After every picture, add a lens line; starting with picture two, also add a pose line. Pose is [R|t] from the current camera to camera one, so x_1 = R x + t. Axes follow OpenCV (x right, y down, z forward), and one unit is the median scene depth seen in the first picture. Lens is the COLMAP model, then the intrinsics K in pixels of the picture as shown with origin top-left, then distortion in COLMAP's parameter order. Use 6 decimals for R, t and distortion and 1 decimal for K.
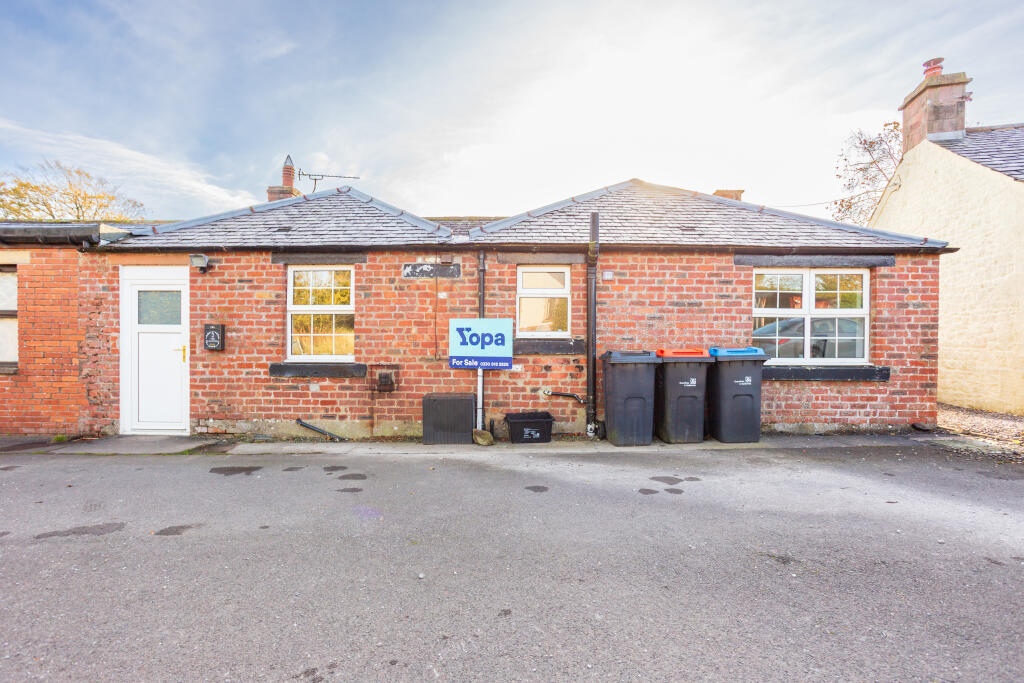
lens RADIAL K [[496.5, 0, 508.8], [0, 496.5, 340.3], [0, 0, 1]] dist [-0.040639, 0.022566]
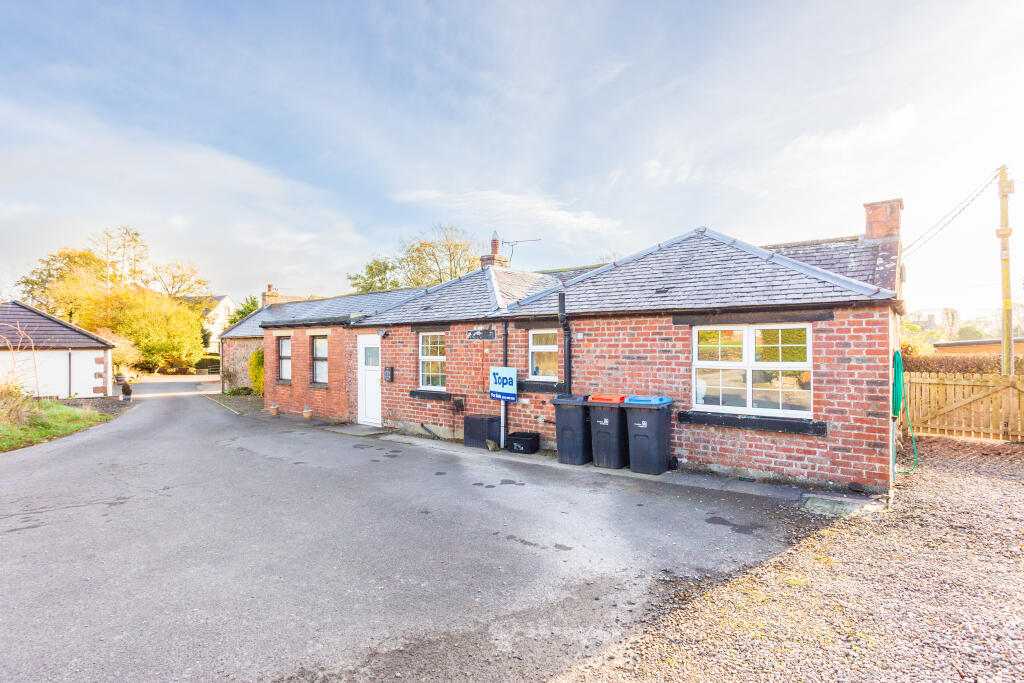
lens RADIAL K [[496.5, 0, 500.9], [0, 496.5, 338.6], [0, 0, 1]] dist [-0.040639, 0.022566]
pose [[0.790827, -0.017792, -0.611781, 0.847212], [0.009203, 0.999810, -0.017181, -0.102015], [0.611971, 0.007957, 0.790840, -0.190575]]
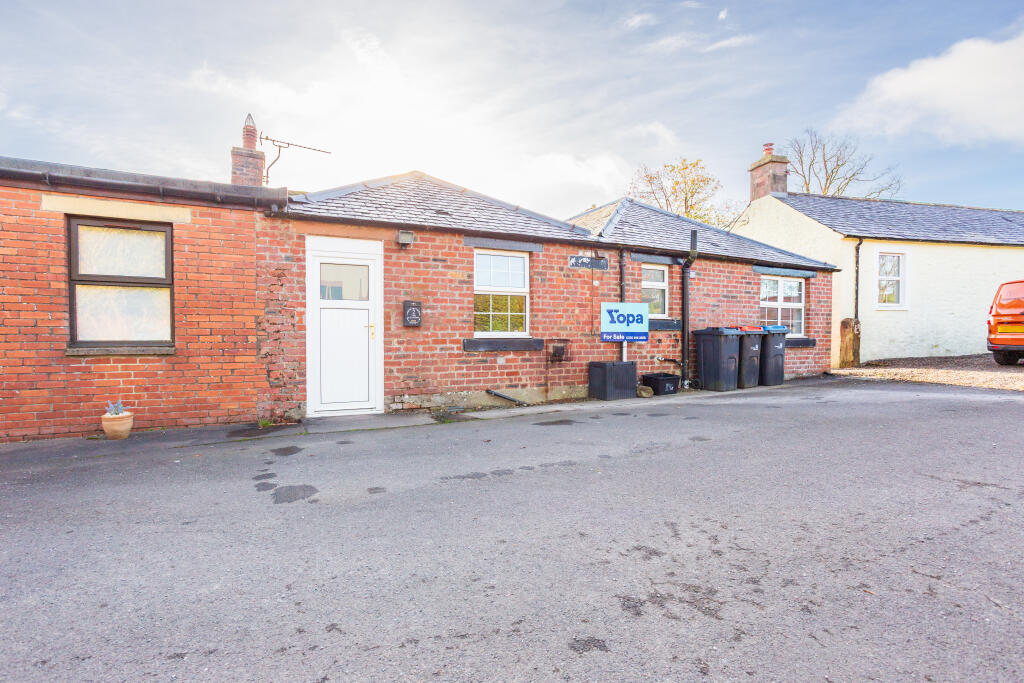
lens RADIAL K [[496.5, 0, 509.8], [0, 496.5, 338.9], [0, 0, 1]] dist [-0.040639, 0.022566]
pose [[0.886150, -0.007501, 0.463337, -0.906273], [-0.000307, 0.999859, 0.016774, 0.028535], [-0.463397, -0.015007, 0.886023, -0.004668]]
